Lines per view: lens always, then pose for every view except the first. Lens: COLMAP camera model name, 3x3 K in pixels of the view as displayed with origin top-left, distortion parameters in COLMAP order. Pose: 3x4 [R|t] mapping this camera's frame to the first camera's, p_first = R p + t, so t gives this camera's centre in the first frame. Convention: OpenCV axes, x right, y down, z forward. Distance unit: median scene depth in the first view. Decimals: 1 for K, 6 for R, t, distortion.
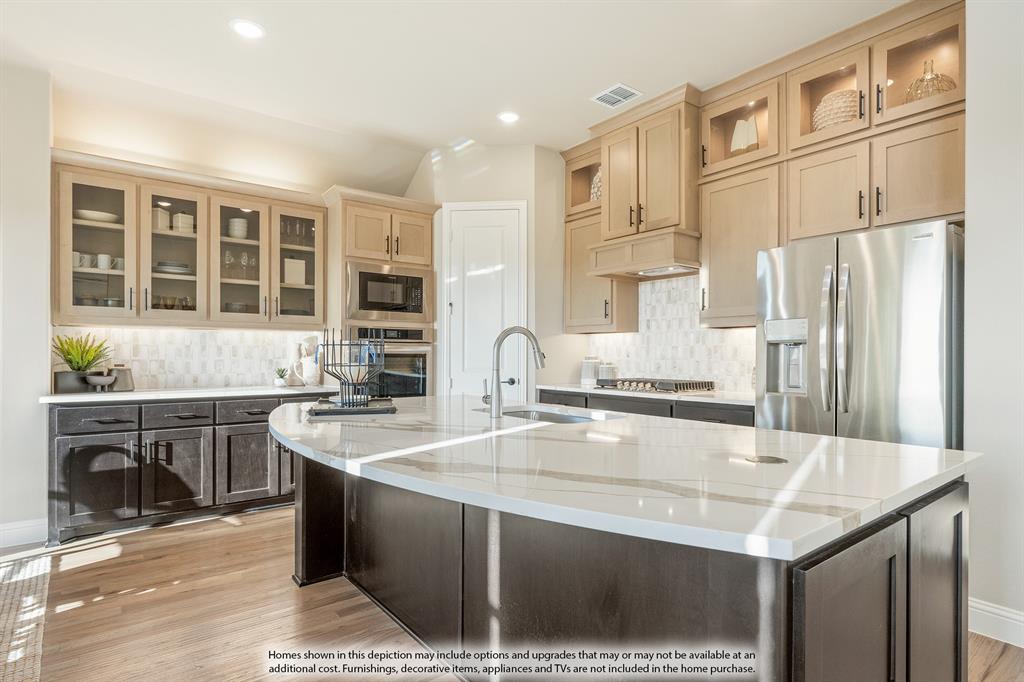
lens RADIAL K [[552.7, 0, 534.7], [0, 552.7, 352.5], [0, 0, 1]] dist [0.011685, -0.000561]
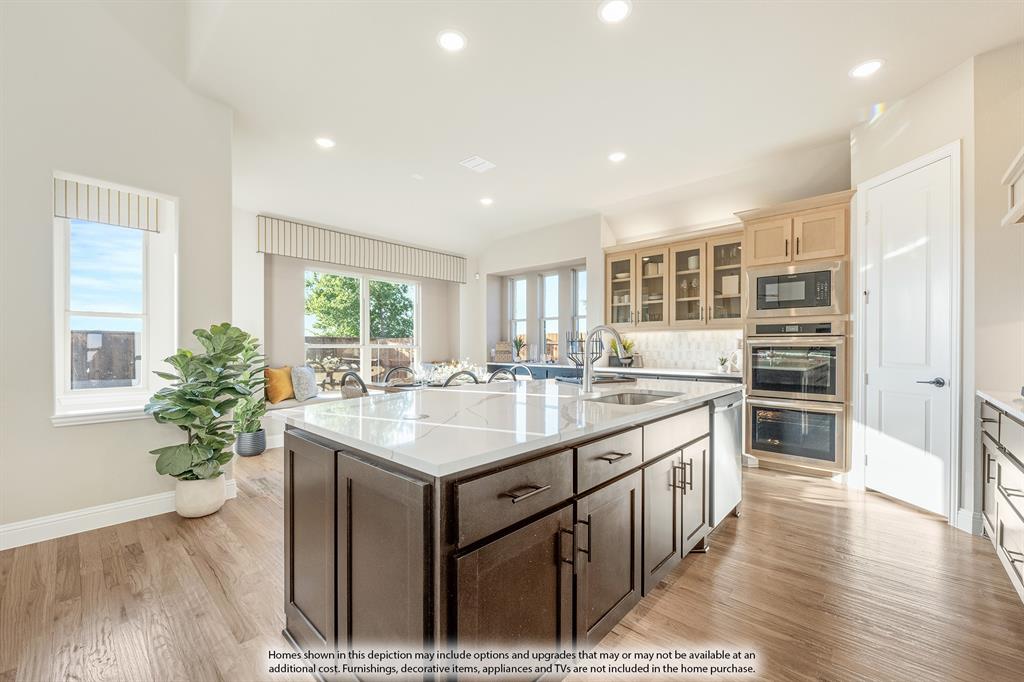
lens RADIAL K [[420.7, 0, 514.1], [0, 420.7, 344.4], [0, 0, 1]] dist [0.003435, -0.002765]
pose [[0.127666, -0.011078, -0.991755, 0.552164], [-0.001419, 0.999935, -0.011353, 0.008606], [0.991816, 0.002857, 0.127642, 0.402851]]
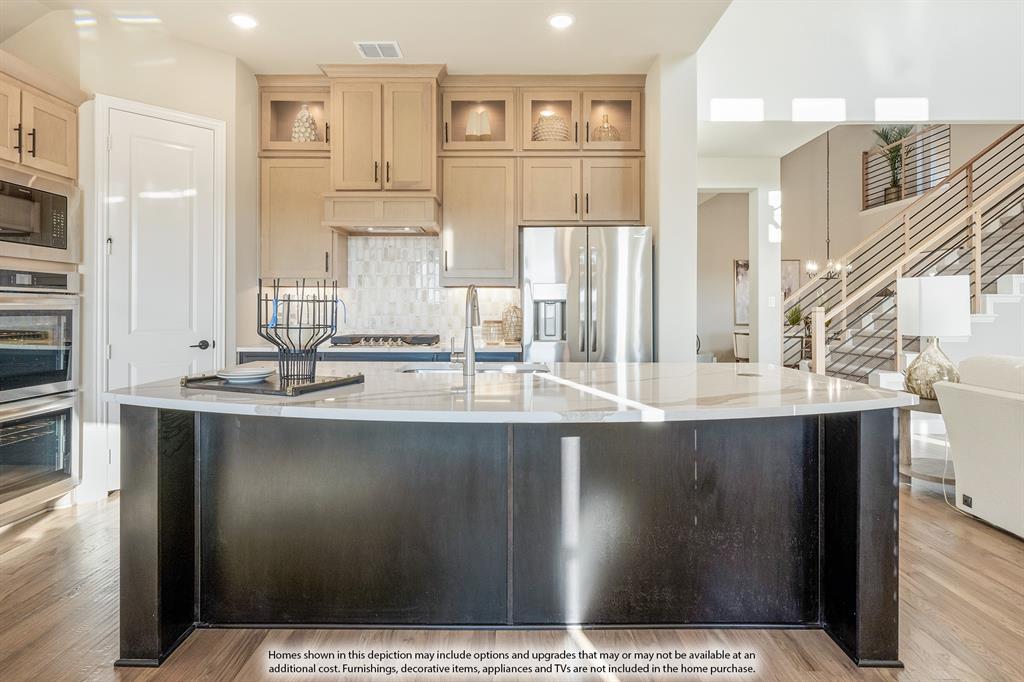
lens RADIAL K [[558.3, 0, 514.8], [0, 558.3, 305.3], [0, 0, 1]] dist [0.014123, -0.002644]
pose [[0.631039, 0.004214, 0.775740, -0.457062], [-0.002415, 0.999991, -0.003468, -0.002952], [-0.775747, 0.000315, 0.631043, 0.174397]]
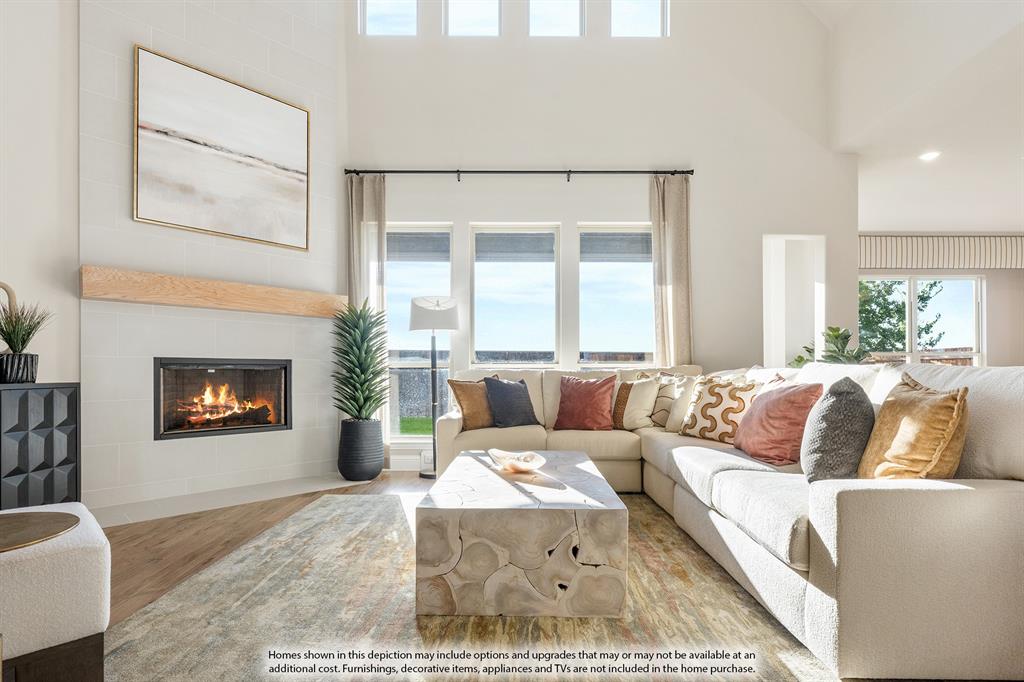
lens RADIAL K [[502.7, 0, 515.3], [0, 502.7, 370.5], [0, 0, 1]] dist [0.008384, 0.000559]
pose [[-0.618104, -0.006431, -0.786070, 1.109447], [0.001502, 0.999955, -0.009362, 0.065244], [0.786095, -0.006968, -0.618066, 0.072040]]
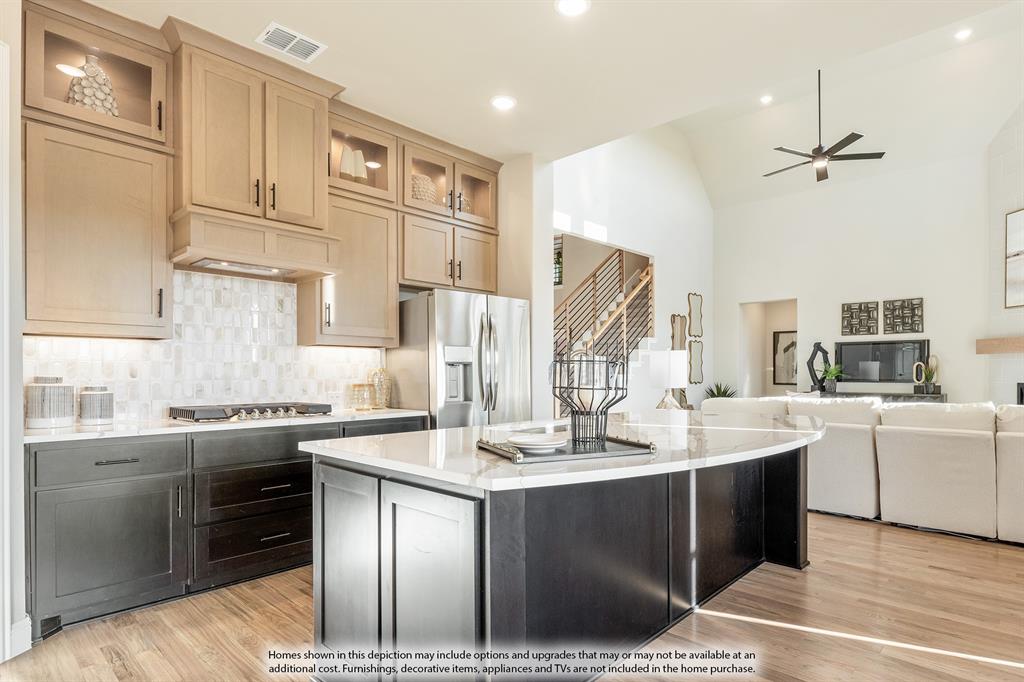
lens RADIAL K [[558.3, 0, 548.0], [0, 558.3, 370.1], [0, 0, 1]] dist [0.014123, -0.002644]
pose [[-0.164598, 0.004023, 0.986353, -0.670343], [-0.001399, 0.999990, -0.004312, 0.002462], [-0.986360, -0.002090, -0.164590, 0.748538]]
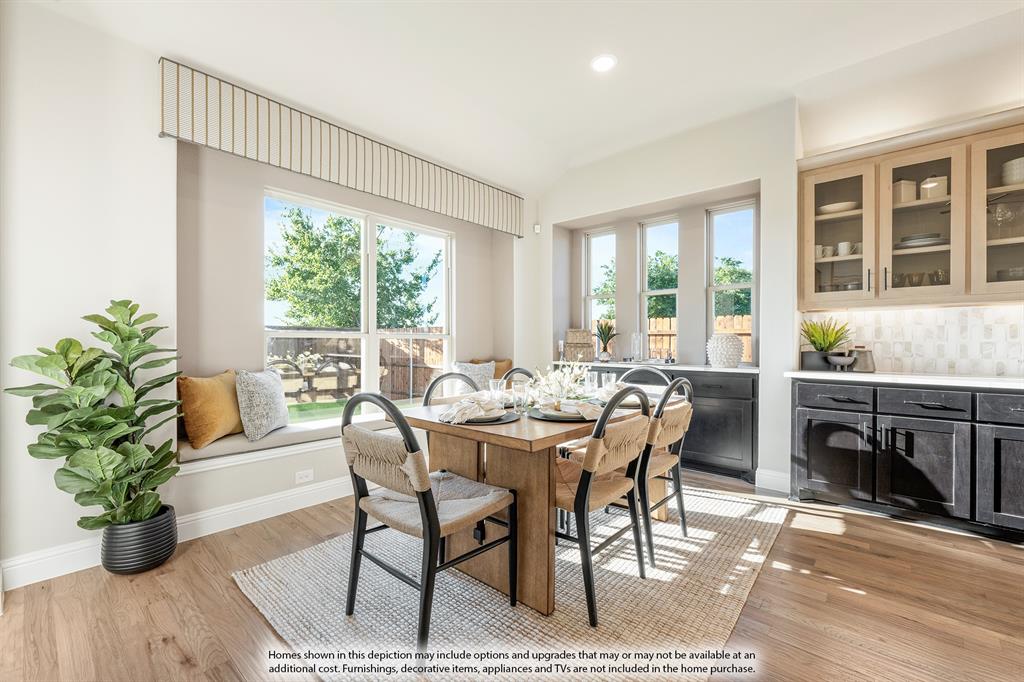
lens RADIAL K [[420.7, 0, 503.4], [0, 420.7, 343.6], [0, 0, 1]] dist [0.003435, -0.002765]
pose [[0.154257, 0.001907, -0.988029, -0.071852], [-0.000225, 0.999998, 0.001895, 0.014871], [0.988031, -0.000070, 0.154258, 0.213944]]
